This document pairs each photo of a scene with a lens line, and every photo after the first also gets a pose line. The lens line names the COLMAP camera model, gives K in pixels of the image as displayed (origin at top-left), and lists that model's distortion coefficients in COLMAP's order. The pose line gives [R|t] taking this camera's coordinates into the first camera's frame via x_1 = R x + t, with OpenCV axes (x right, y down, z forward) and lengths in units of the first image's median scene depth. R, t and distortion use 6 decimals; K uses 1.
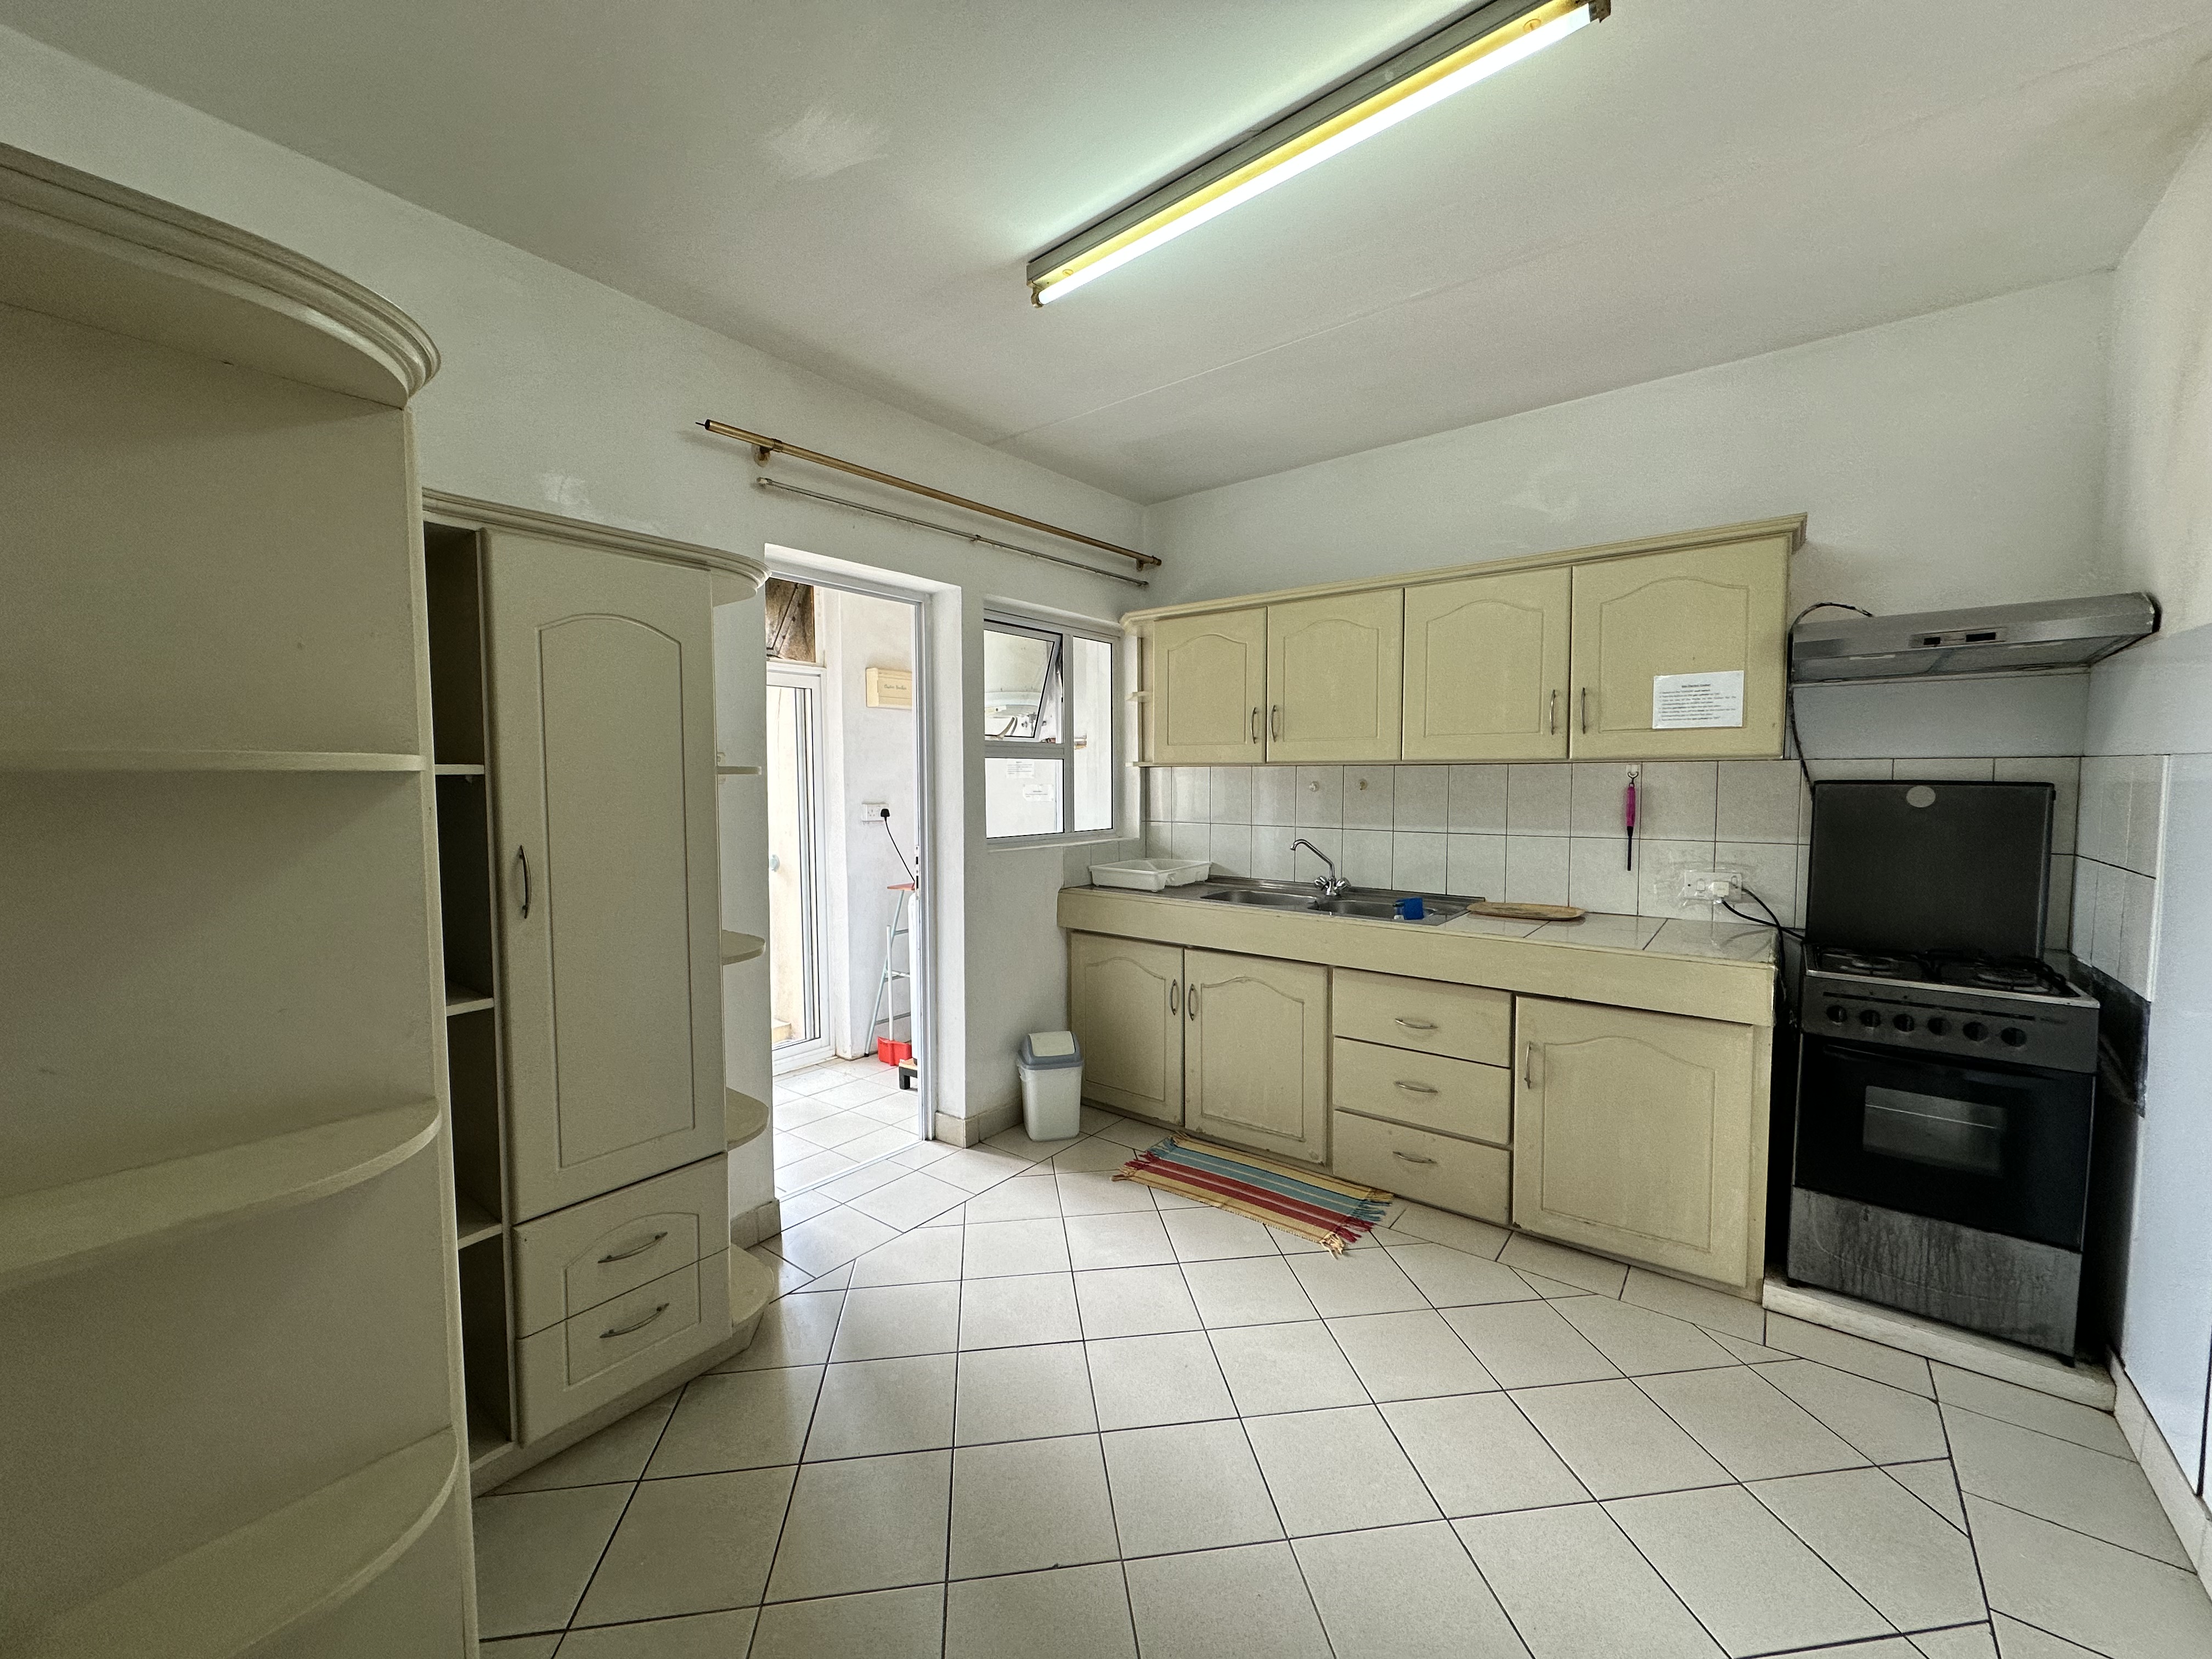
lens RADIAL K [[873.3, 0, 1106.0], [0, 873.3, 829.5], [0, 0, 1]] dist [-0.002378, 0.000461]
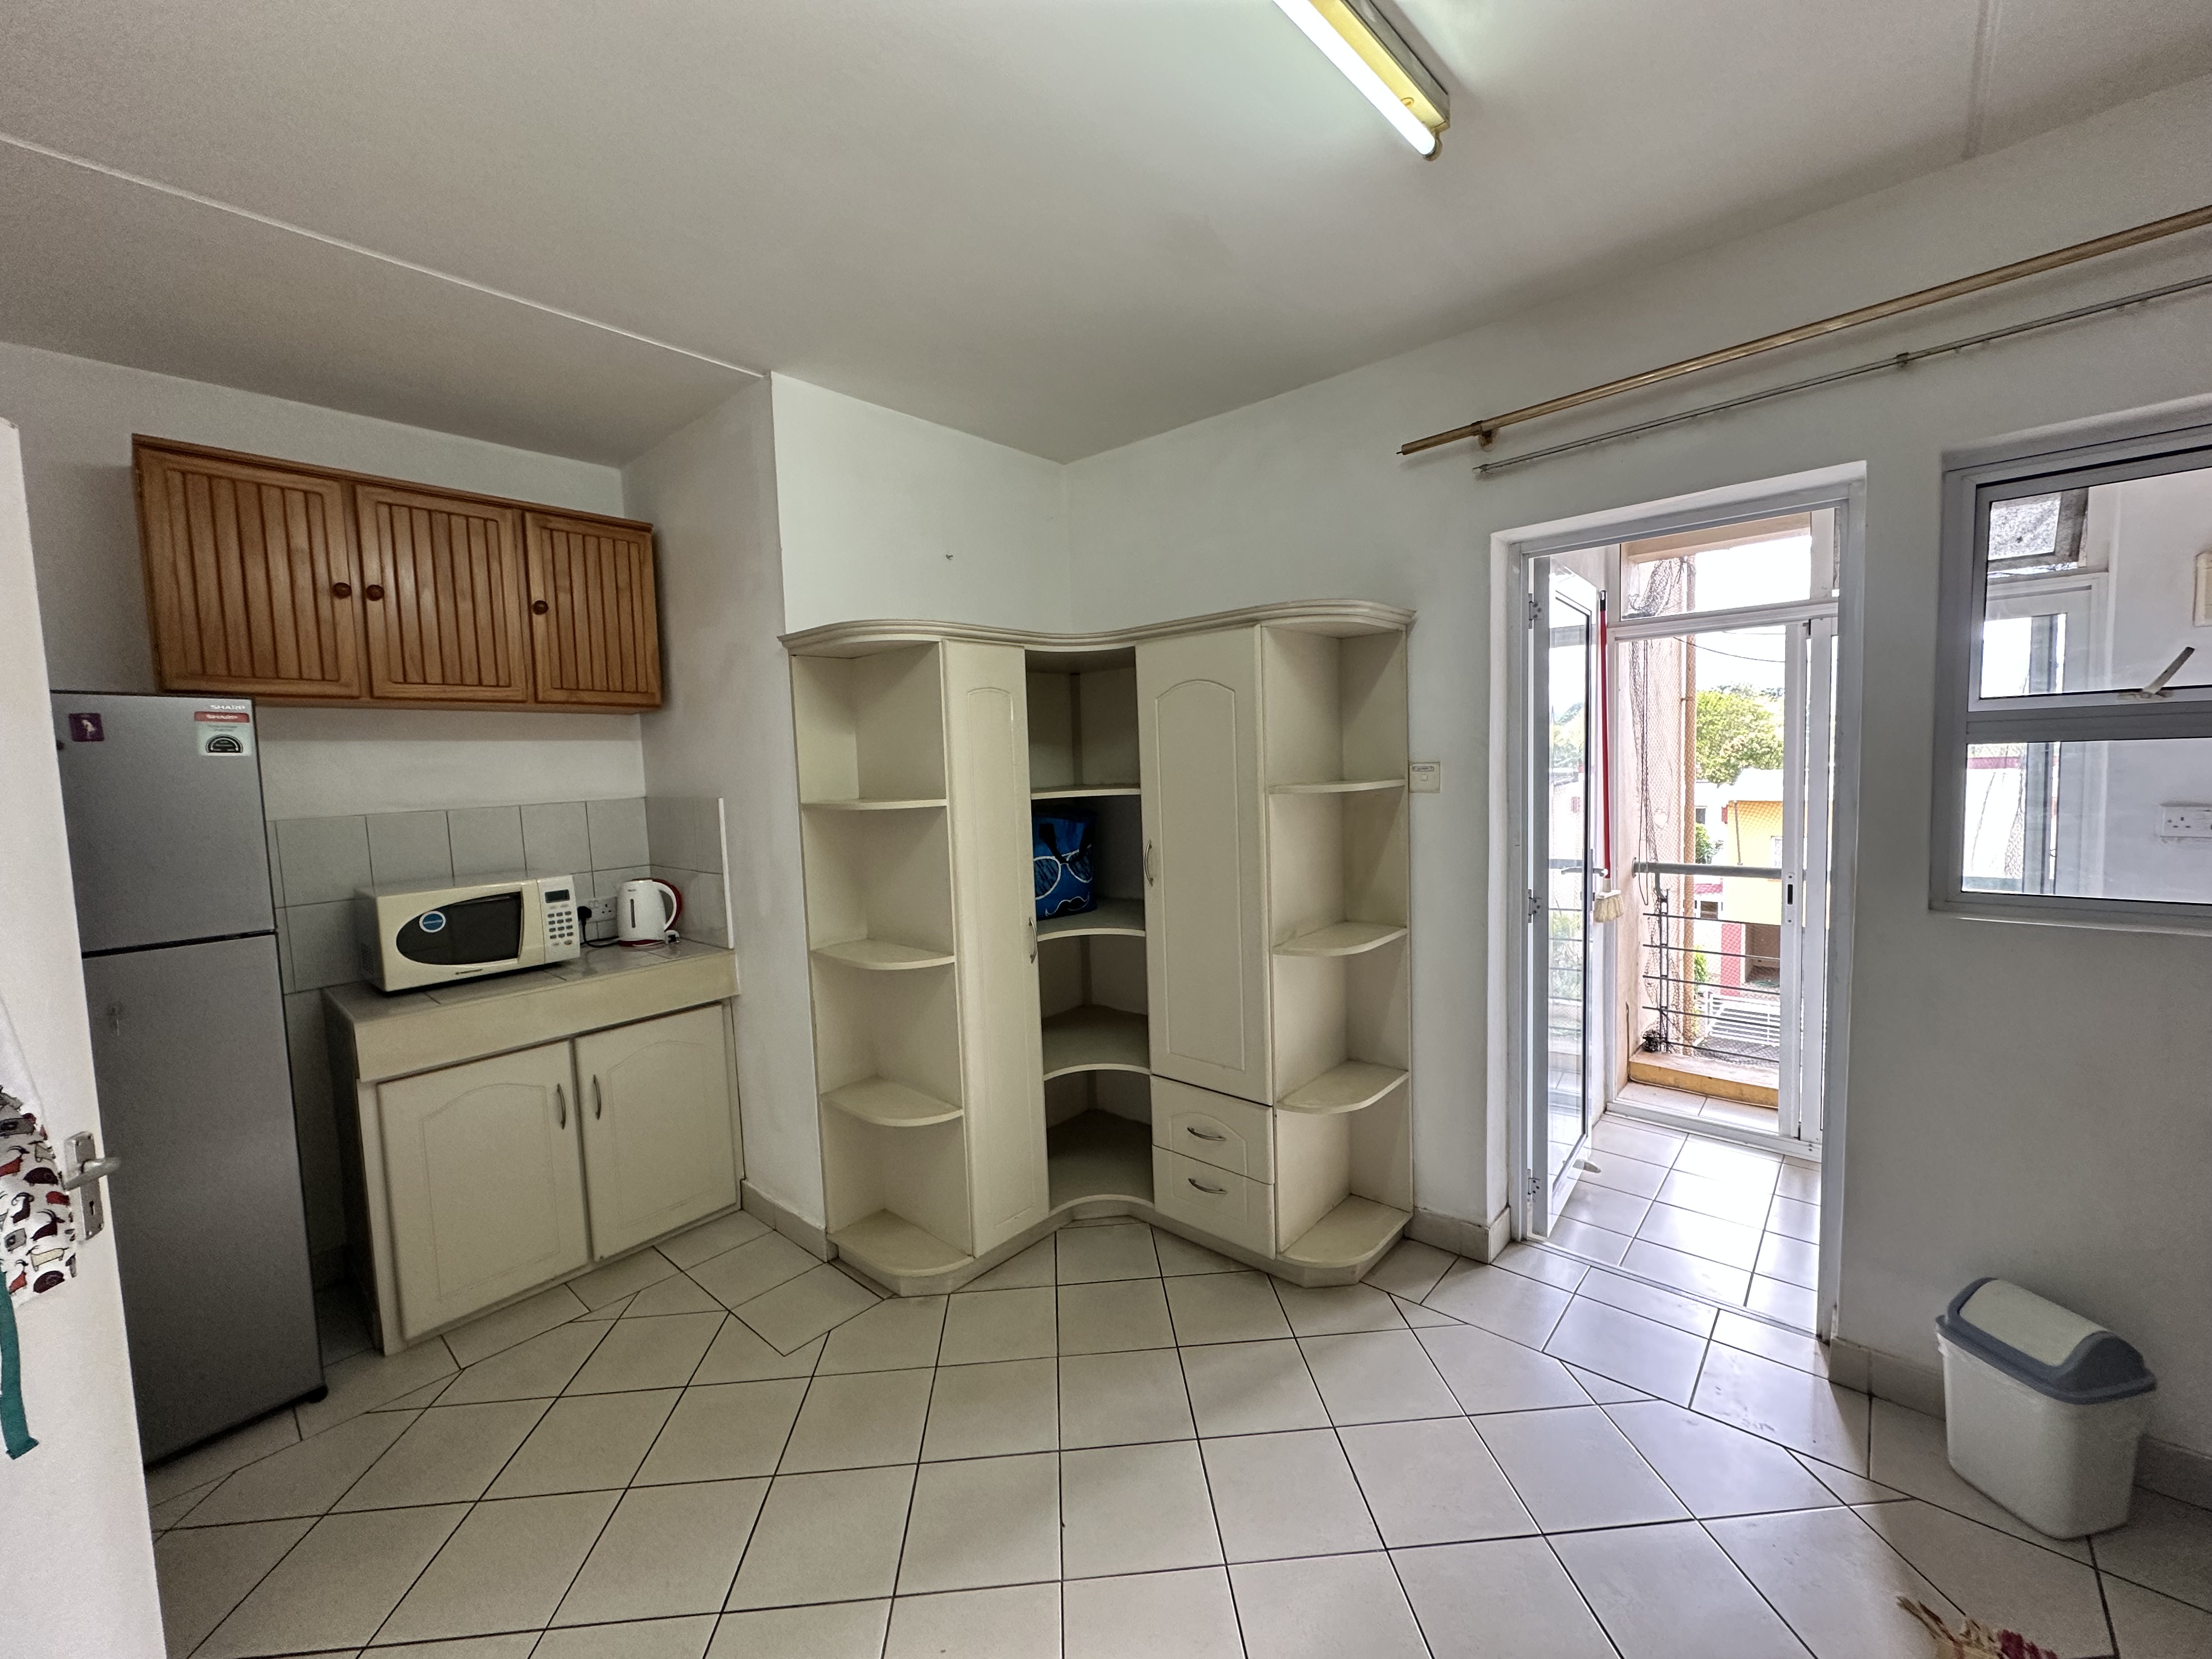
lens RADIAL K [[873.3, 0, 1106.0], [0, 873.3, 829.5], [0, 0, 1]] dist [-0.002378, 0.000461]
pose [[-0.065535, 0.085290, -0.994199, 0.451068], [-0.020914, 0.996004, 0.086823, -0.067880], [0.997631, 0.026482, -0.063490, 0.510127]]
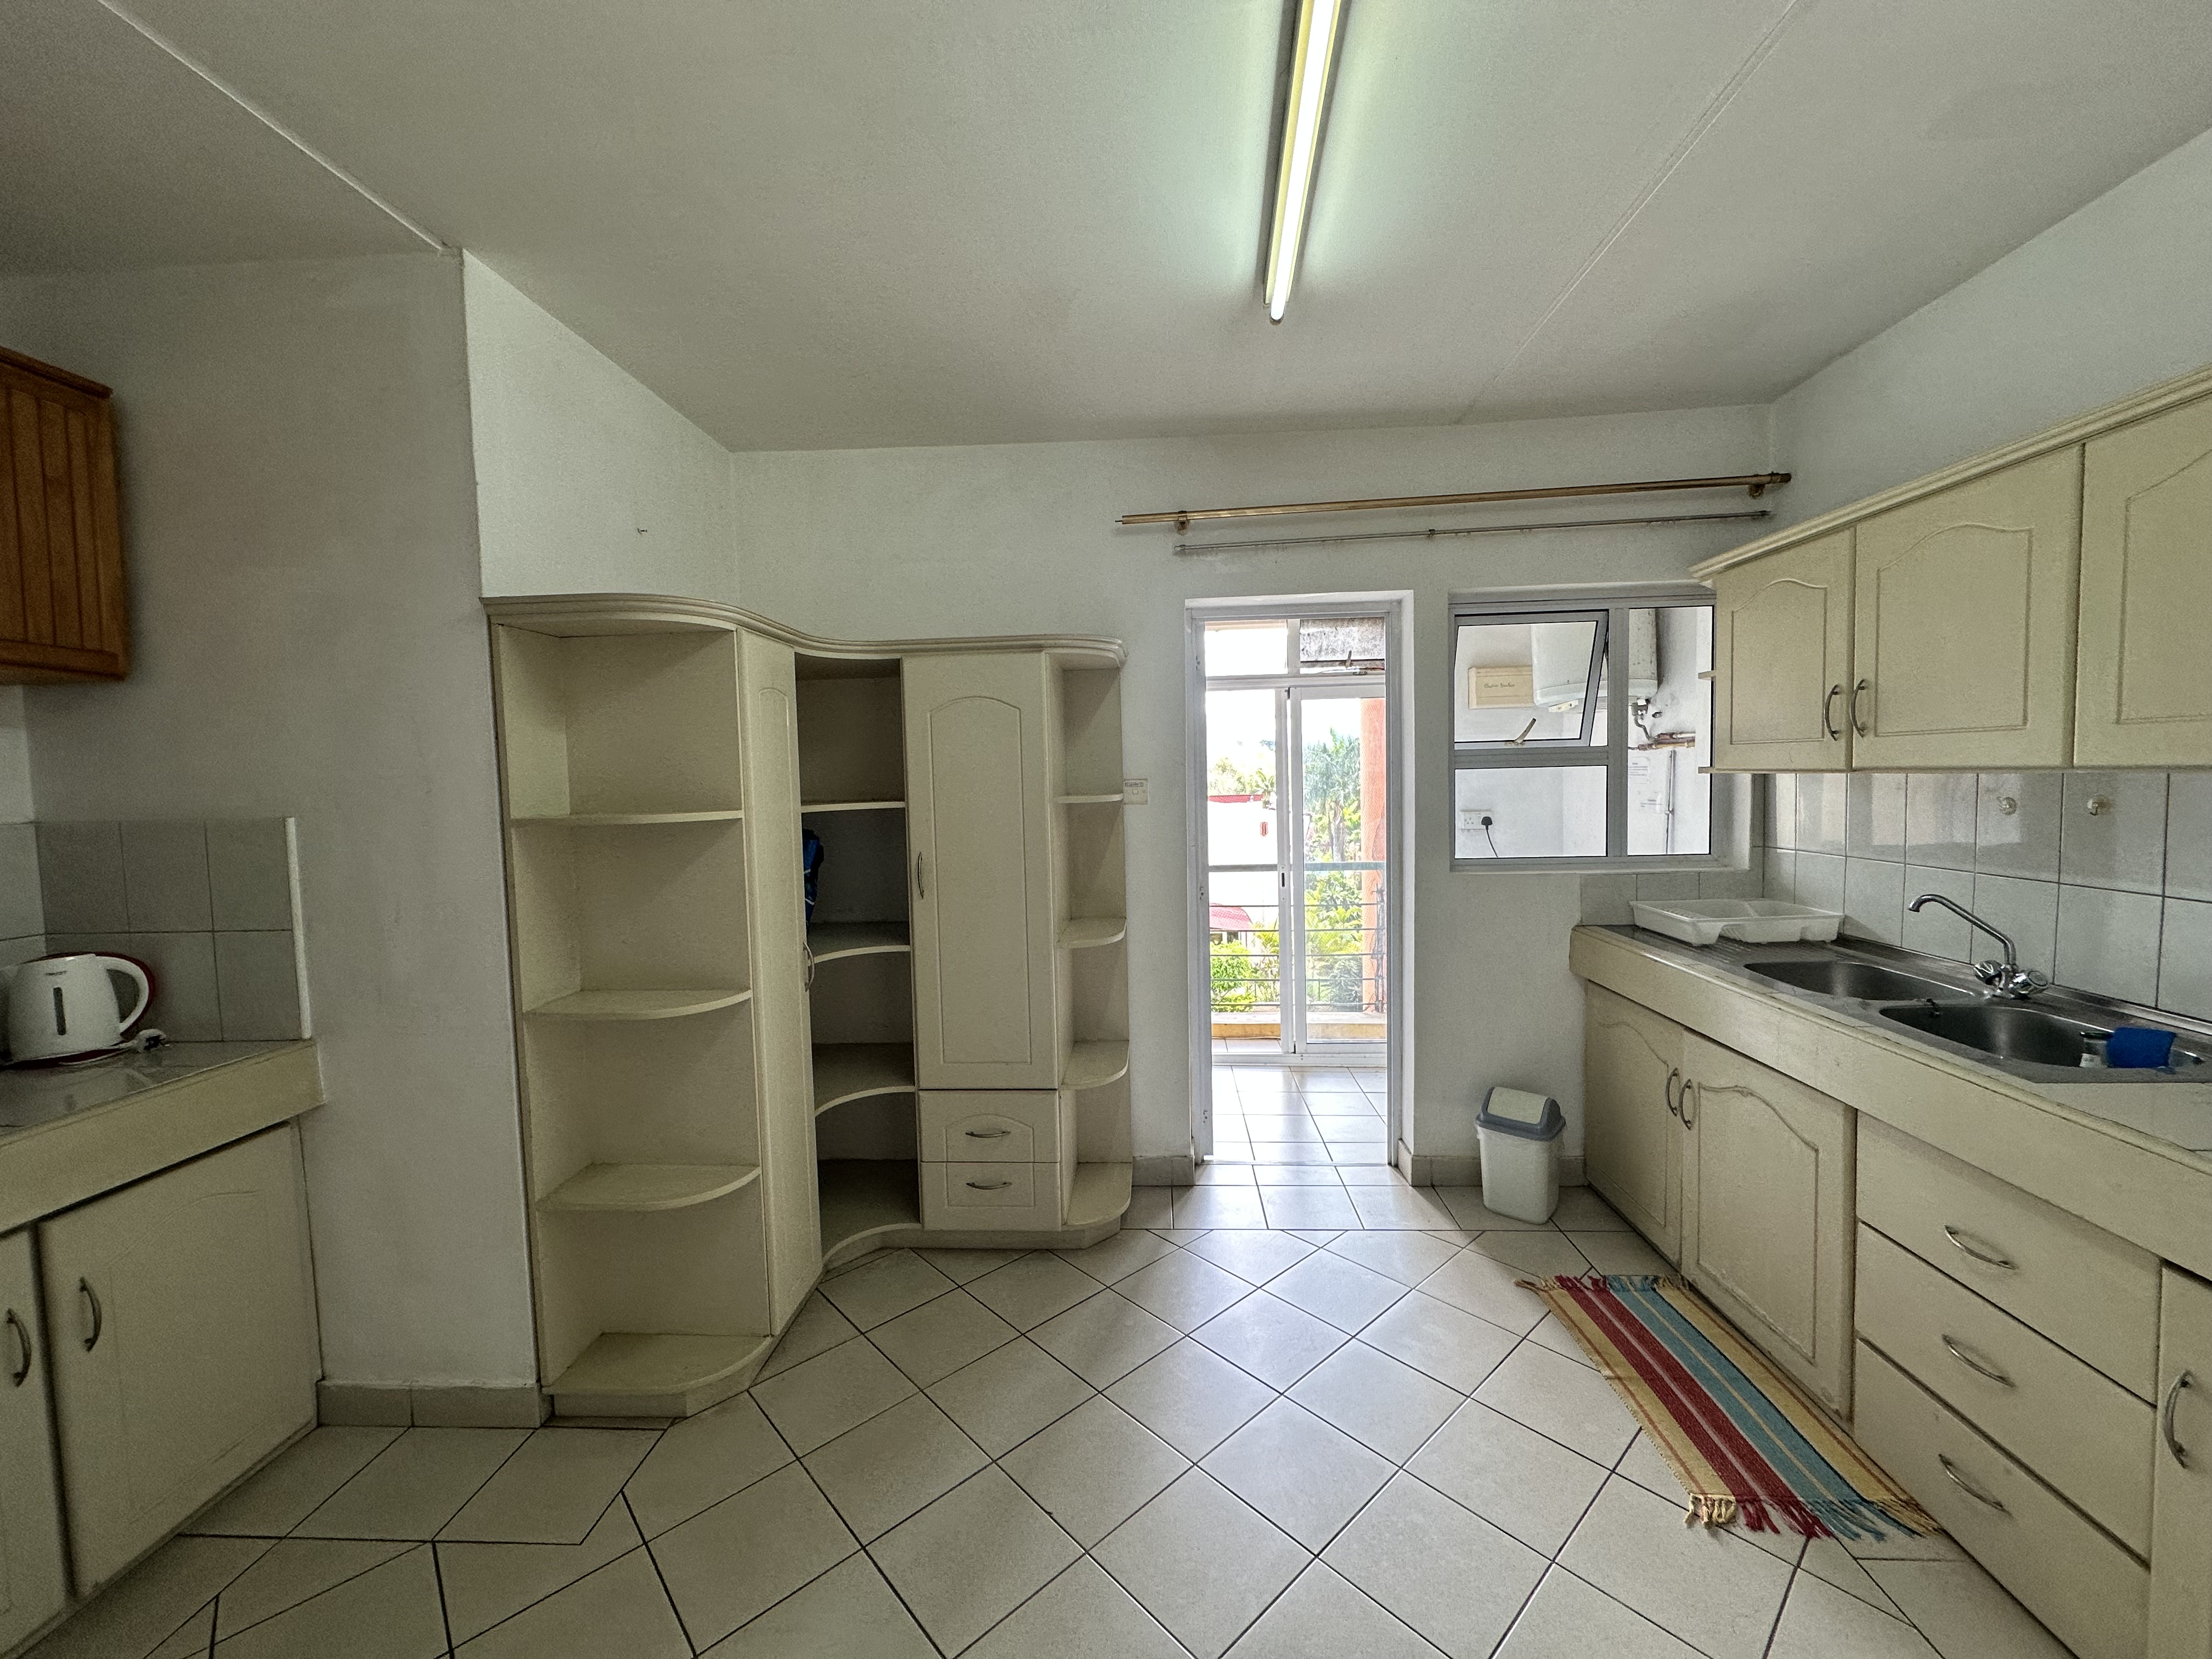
lens RADIAL K [[873.3, 0, 1106.0], [0, 873.3, 829.5], [0, 0, 1]] dist [-0.002378, 0.000461]
pose [[0.566642, 0.038012, -0.823087, 0.408882], [-0.025245, 0.999267, 0.028769, -0.038292], [0.823577, 0.004477, 0.567186, 0.189665]]
